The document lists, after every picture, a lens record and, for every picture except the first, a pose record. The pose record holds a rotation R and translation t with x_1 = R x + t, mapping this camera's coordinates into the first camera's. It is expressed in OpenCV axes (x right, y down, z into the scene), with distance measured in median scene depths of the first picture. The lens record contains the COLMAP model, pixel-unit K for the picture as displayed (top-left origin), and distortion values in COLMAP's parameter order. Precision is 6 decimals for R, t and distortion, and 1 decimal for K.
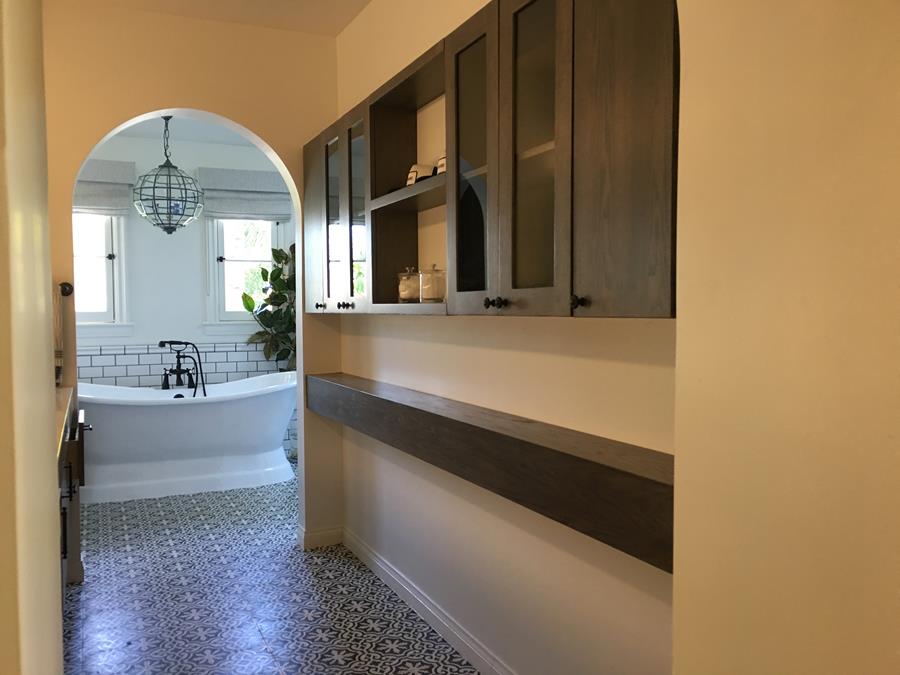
lens RADIAL K [[765.6, 0, 450.0], [0, 765.6, 337.5], [0, 0, 1]] dist [0.041250, -0.009356]
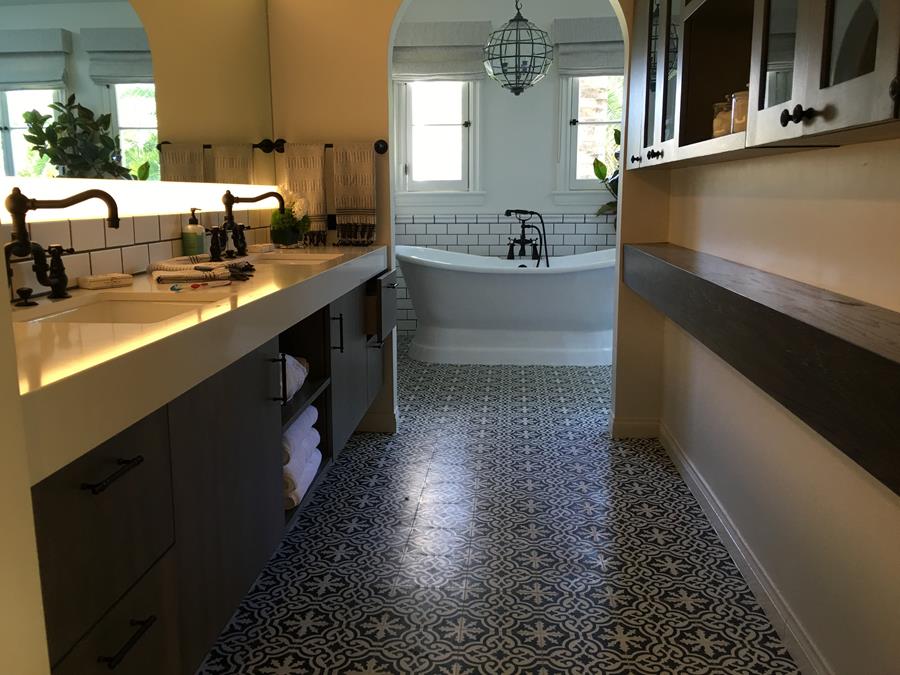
lens RADIAL K [[765.6, 0, 450.0], [0, 765.6, 337.5], [0, 0, 1]] dist [0.041250, -0.009356]
pose [[0.866642, 0.091050, -0.490553, 0.055924], [-0.017684, 0.988195, 0.152175, 0.017986], [0.498618, -0.123206, 0.858021, 0.103974]]
